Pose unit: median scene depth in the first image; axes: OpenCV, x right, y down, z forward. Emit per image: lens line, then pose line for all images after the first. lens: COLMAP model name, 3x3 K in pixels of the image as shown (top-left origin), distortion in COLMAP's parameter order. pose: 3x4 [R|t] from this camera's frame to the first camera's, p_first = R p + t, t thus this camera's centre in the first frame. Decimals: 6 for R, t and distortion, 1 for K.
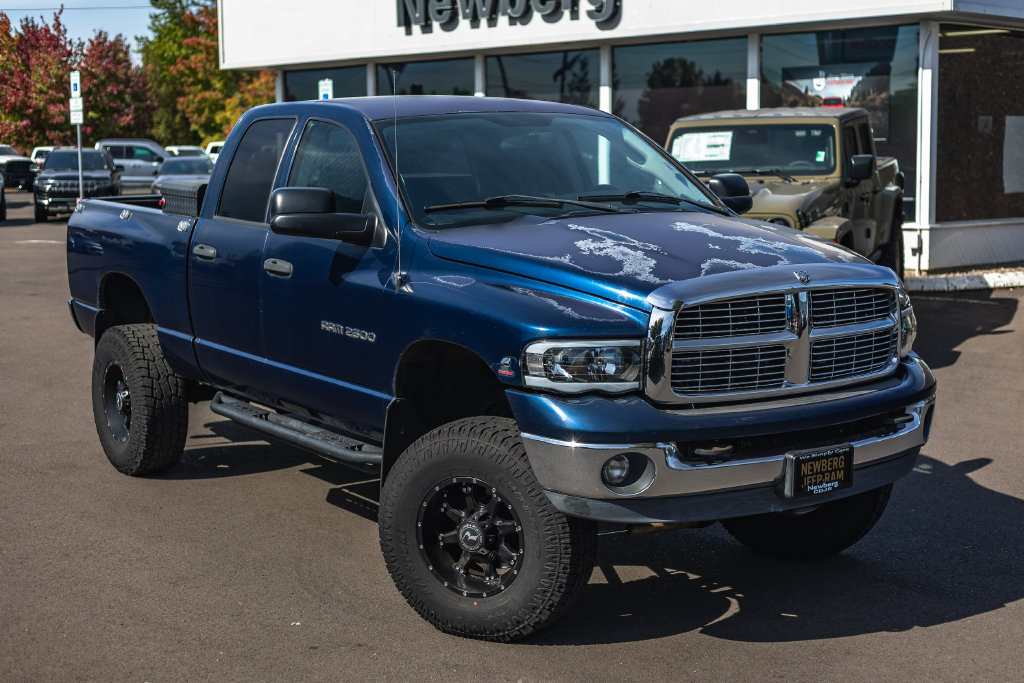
lens RADIAL K [[1548.8, 0, 512.0], [0, 1548.8, 341.5], [0, 0, 1]] dist [0.028165, 0.032282]
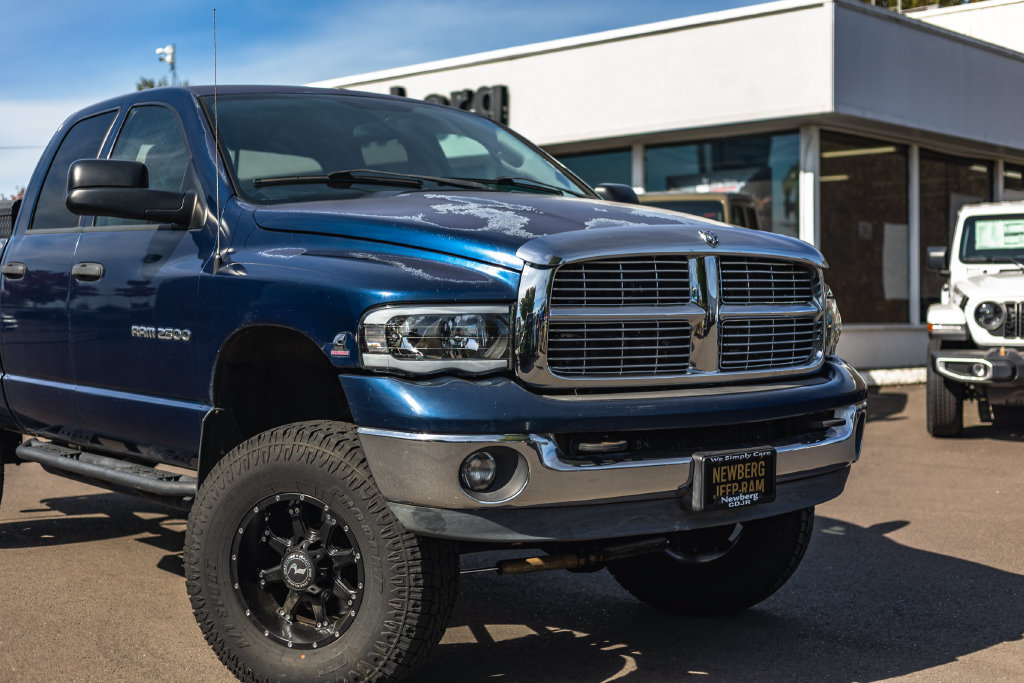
lens RADIAL K [[1449.7, 0, 490.2], [0, 1449.7, 344.3], [0, 0, 1]] dist [0.025426, -0.009182]
pose [[0.998603, 0.002117, 0.052796, 0.029773], [0.003037, 0.995245, -0.097352, 0.077980], [-0.052751, 0.097376, 0.993849, 0.232288]]
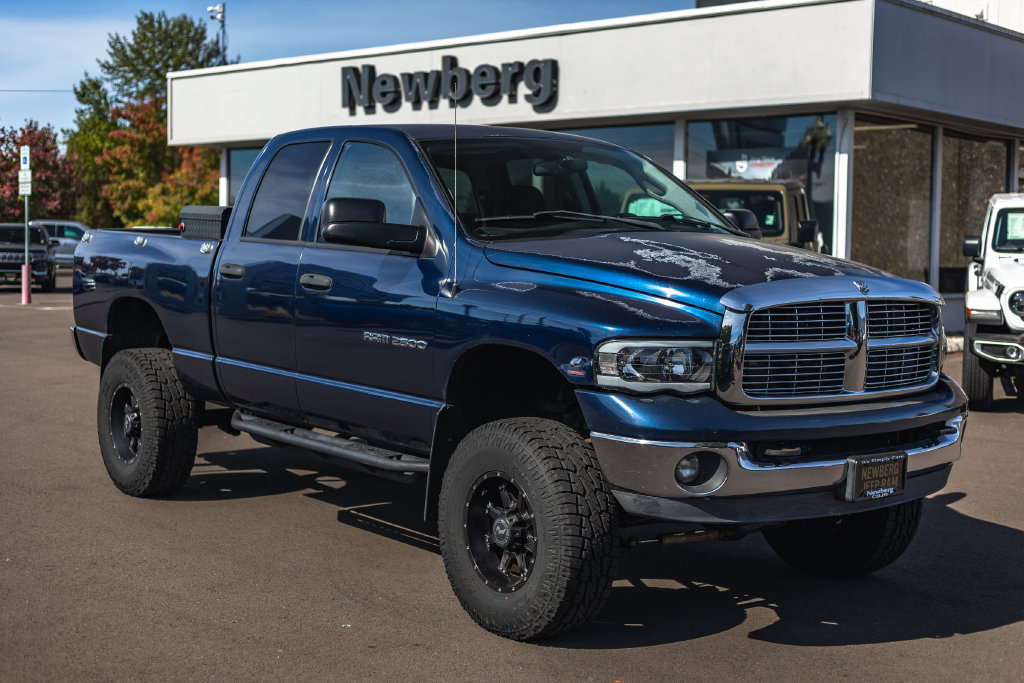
lens RADIAL K [[1424.5, 0, 490.6], [0, 1424.5, 357.1], [0, 0, 1]] dist [0.018229, 0.113968]
pose [[0.998044, 0.021136, 0.058827, -0.101247], [-0.018519, 0.998829, -0.044692, 0.046511], [-0.059703, 0.043515, 0.997267, 0.066312]]
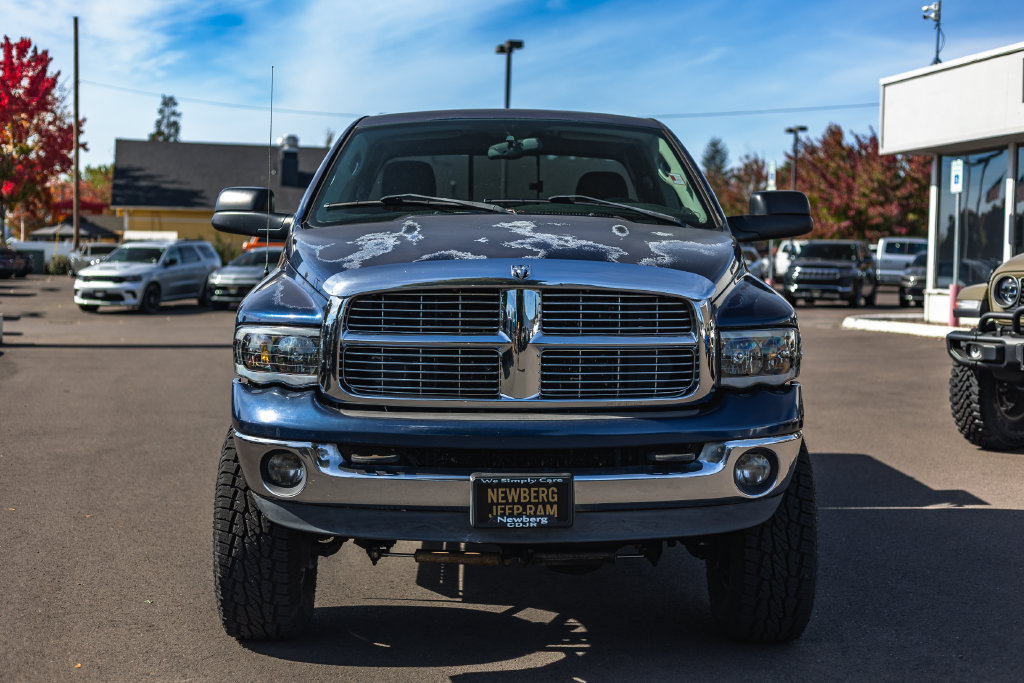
lens RADIAL K [[1449.7, 0, 490.2], [0, 1449.7, 344.3], [0, 0, 1]] dist [0.025426, -0.009182]
pose [[0.845595, 0.057992, -0.530666, 0.536685], [-0.089528, 0.995408, -0.033880, 0.024028], [0.526265, 0.076159, 0.846903, 0.285173]]
